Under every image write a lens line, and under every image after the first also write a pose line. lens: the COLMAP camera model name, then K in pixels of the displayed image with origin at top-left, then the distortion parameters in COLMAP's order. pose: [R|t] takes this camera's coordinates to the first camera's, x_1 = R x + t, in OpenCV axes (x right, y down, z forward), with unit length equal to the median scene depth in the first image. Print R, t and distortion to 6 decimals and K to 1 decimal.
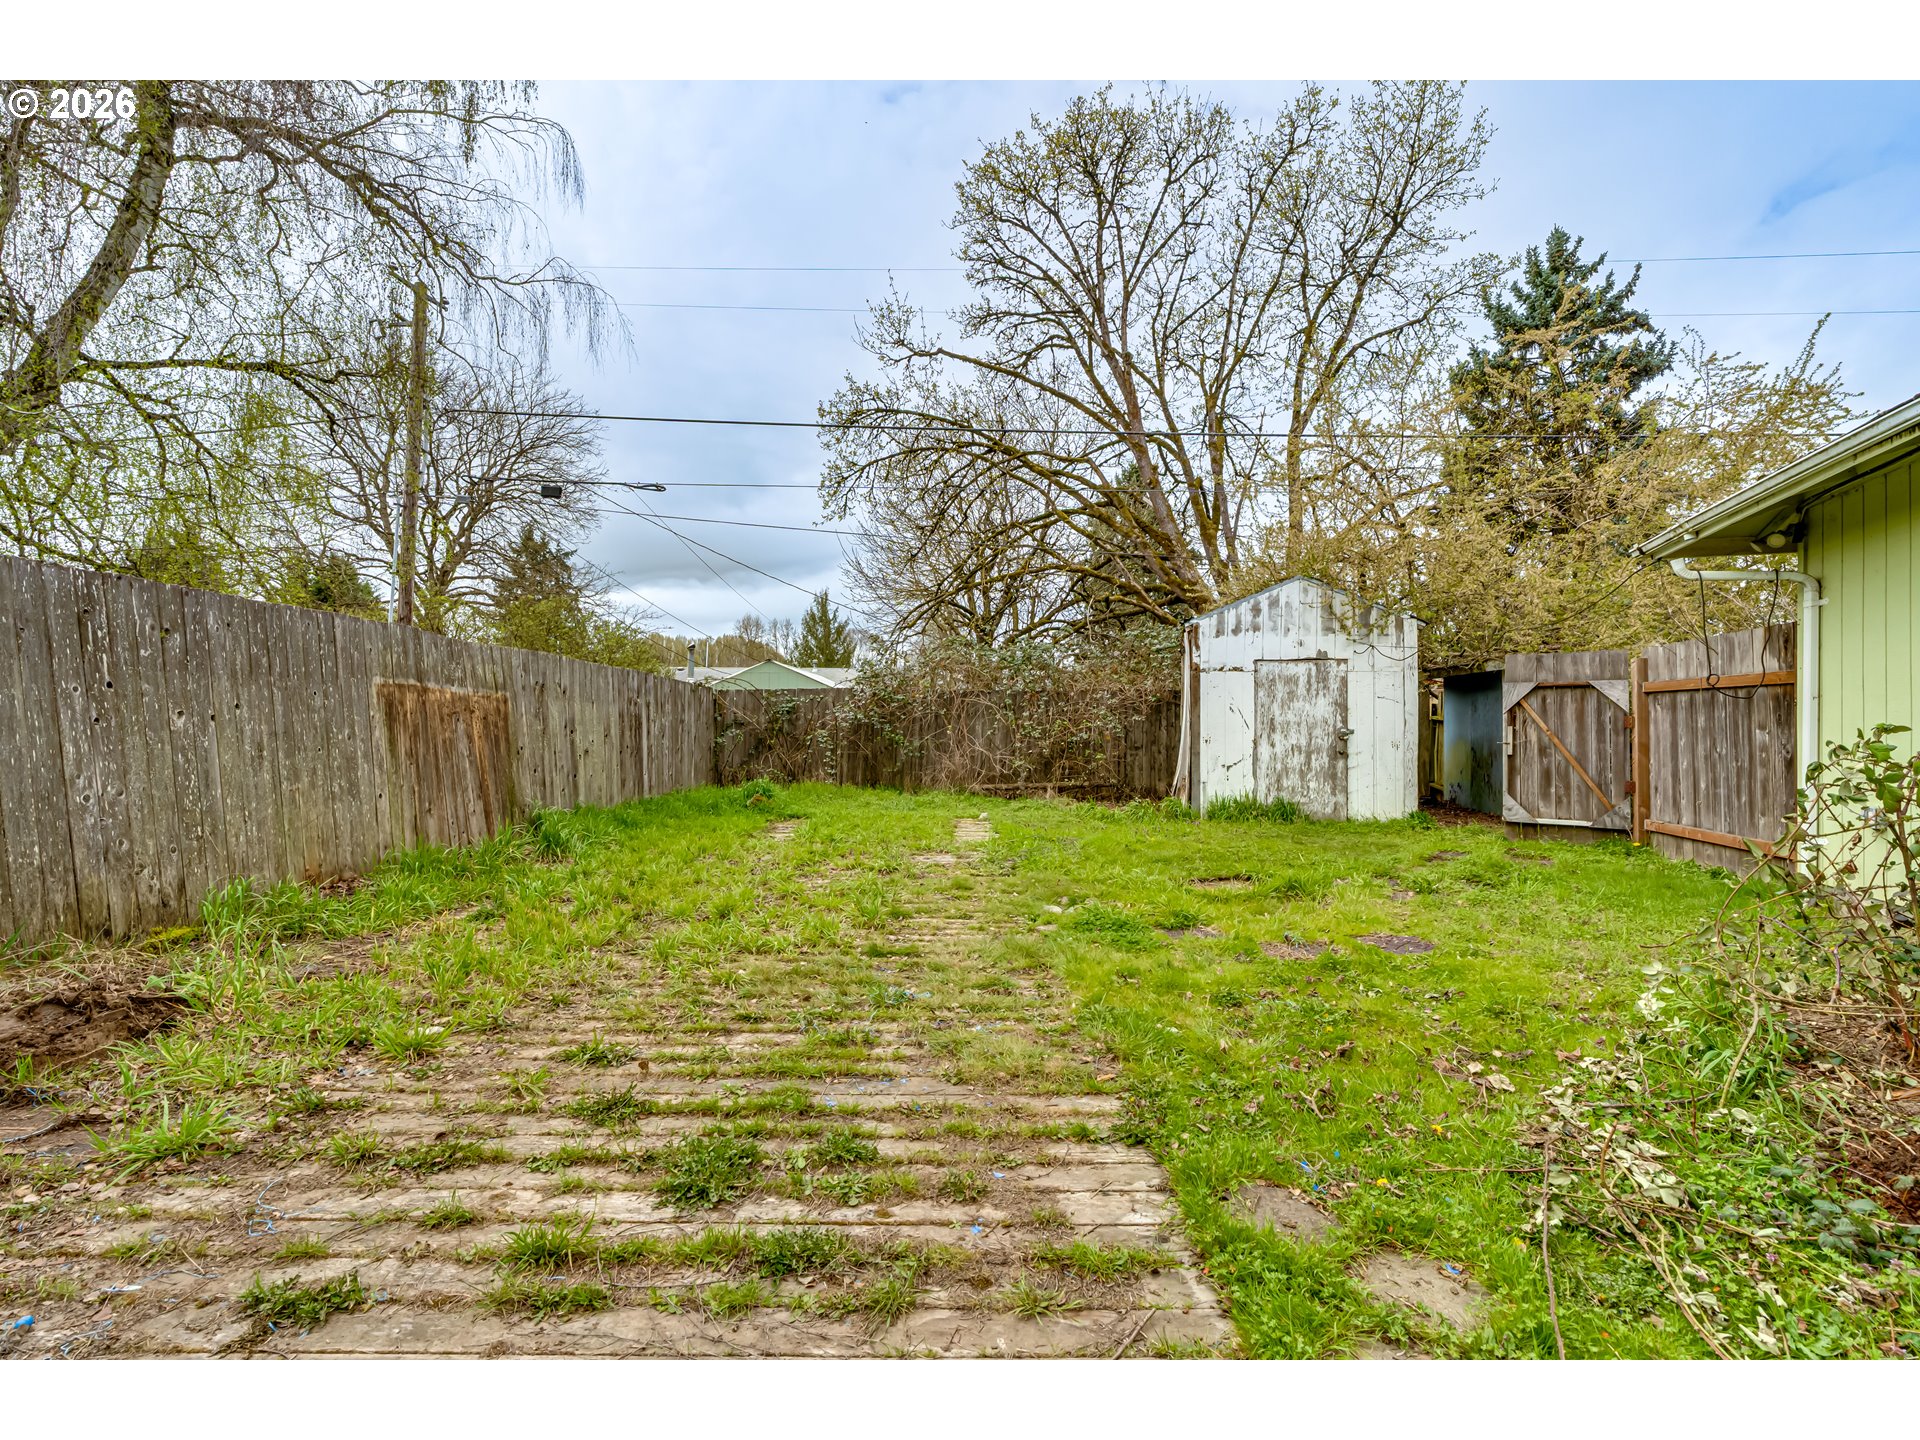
lens RADIAL K [[872.4, 0, 957.8], [0, 872.4, 713.5], [0, 0, 1]] dist [-0.004617, 0.000739]
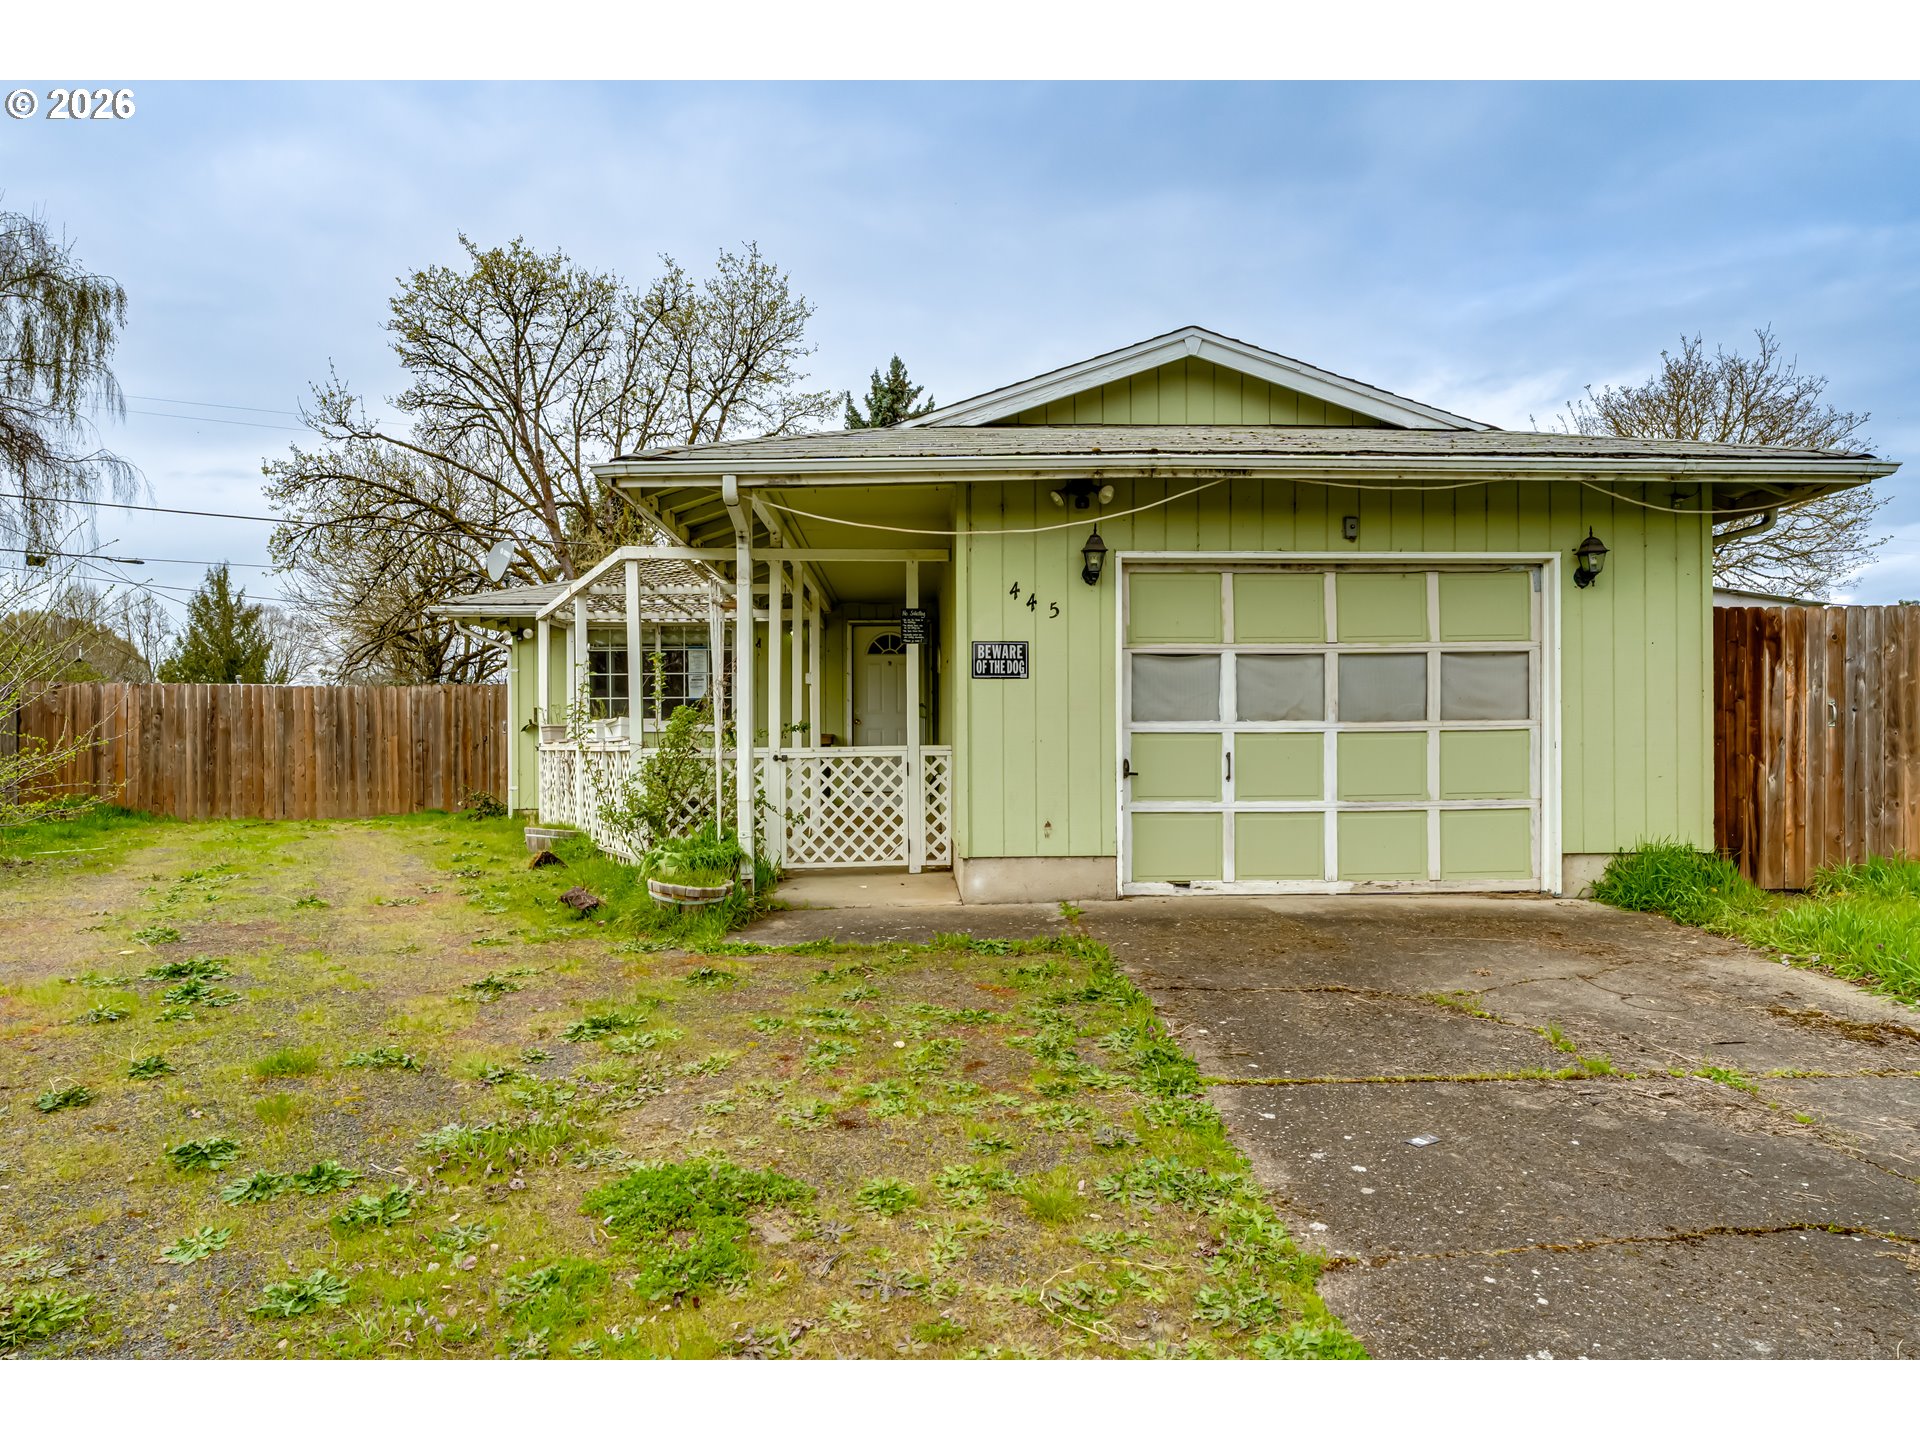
lens RADIAL K [[1255.3, 0, 967.5], [0, 1255.3, 745.3], [0, 0, 1]] dist [0.002874, -0.000251]
pose [[0.921645, -0.019828, 0.387527, 0.093283], [0.013885, 0.999739, 0.018130, -0.008205], [-0.387786, -0.011328, 0.921680, -1.794778]]
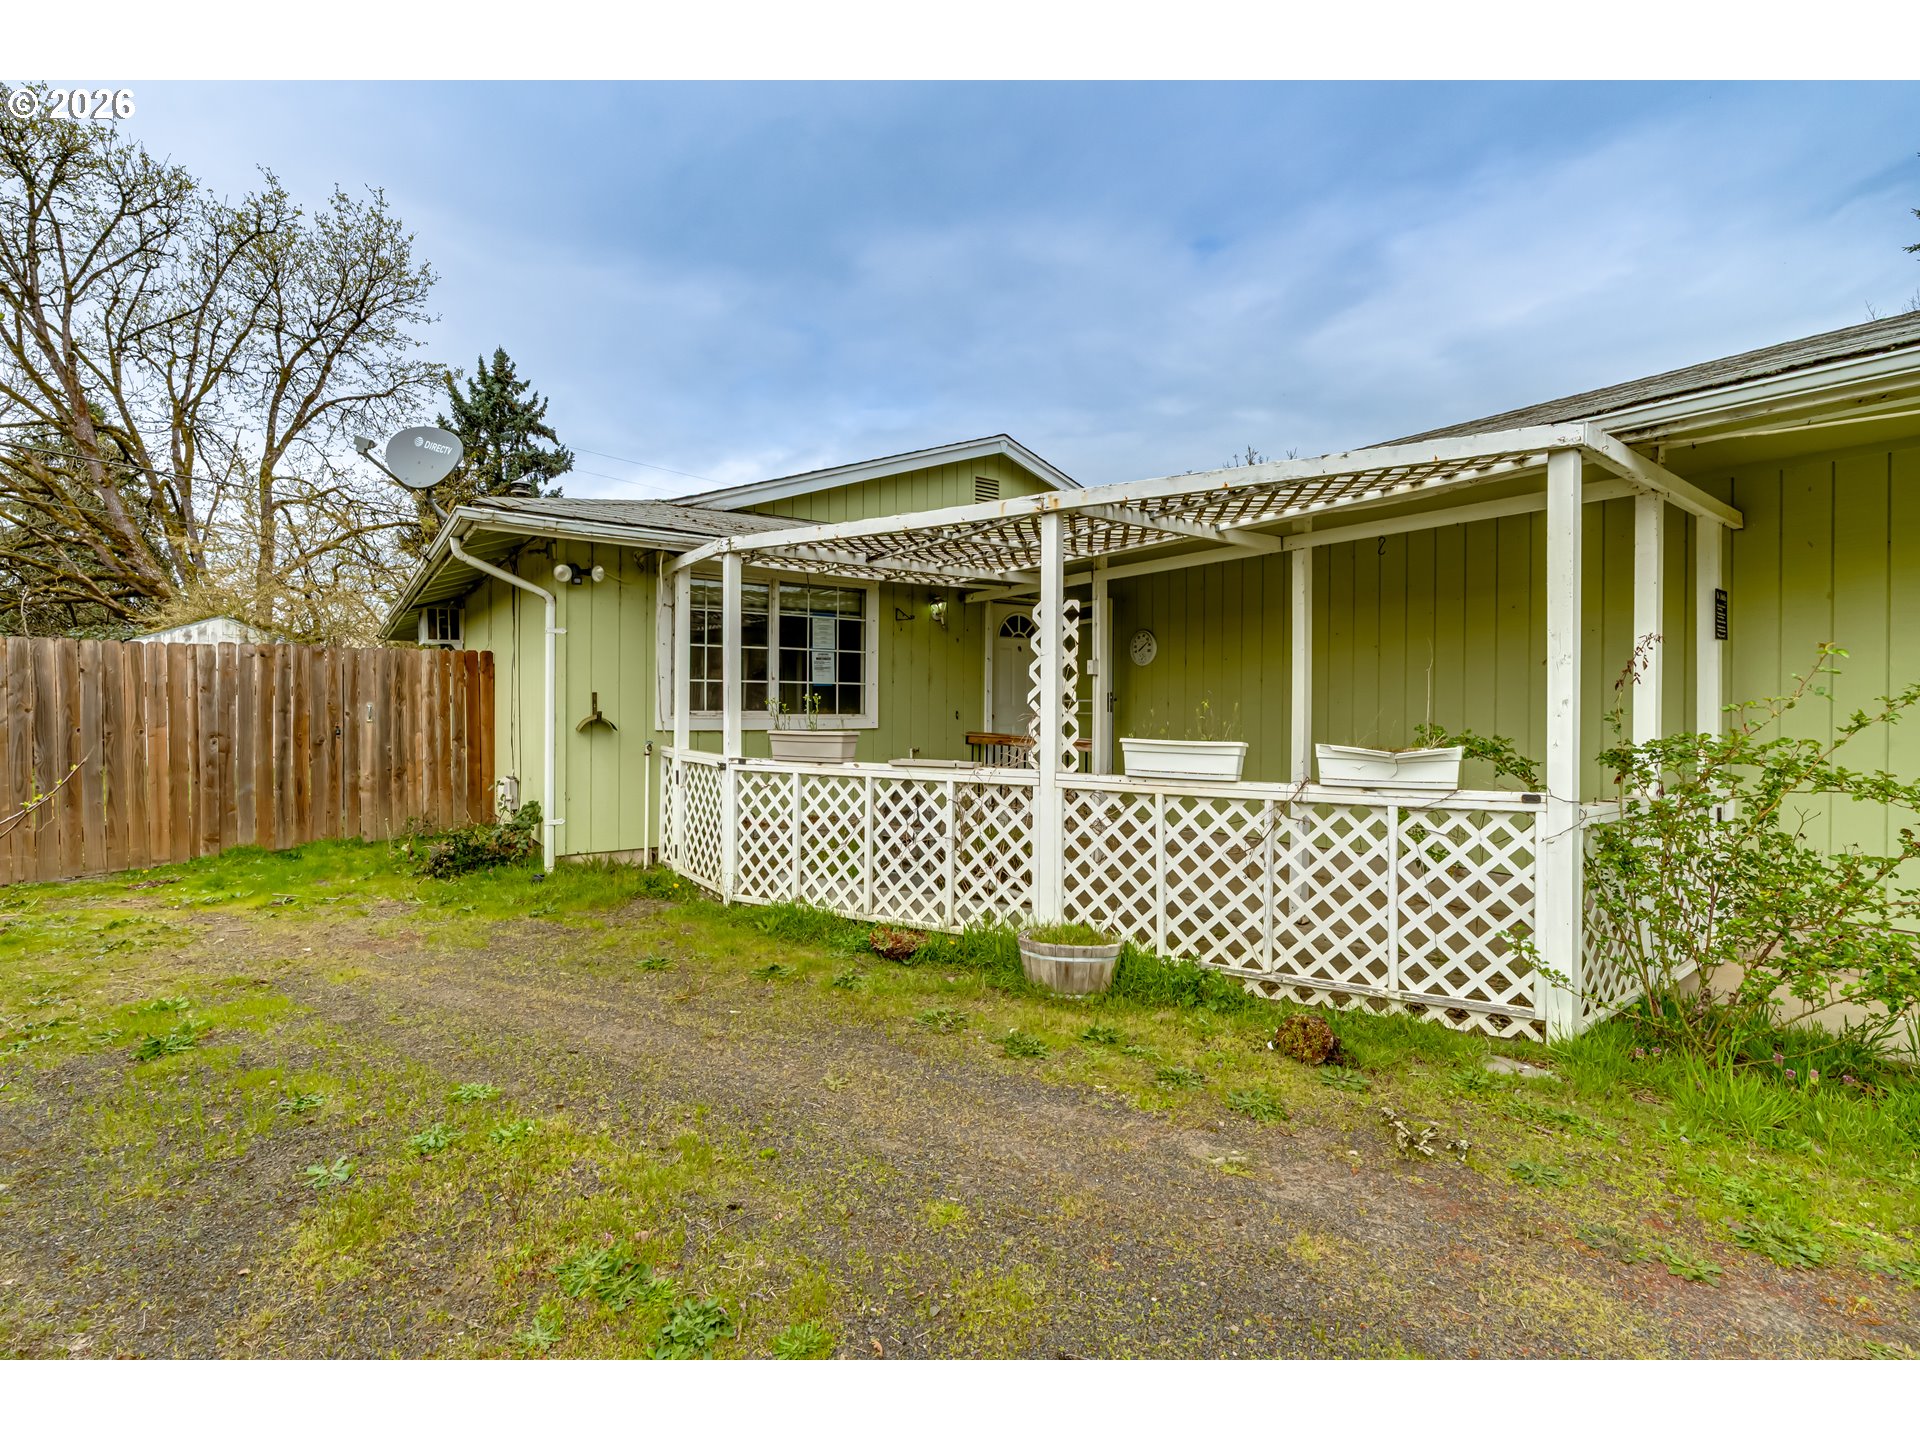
lens RADIAL K [[872.4, 0, 957.8], [0, 872.4, 713.5], [0, 0, 1]] dist [-0.004617, 0.000739]
pose [[0.557416, -0.014960, 0.830099, -0.160221], [-0.010427, 0.999633, 0.025016, -0.033209], [-0.830168, -0.022600, 0.557055, -0.904697]]
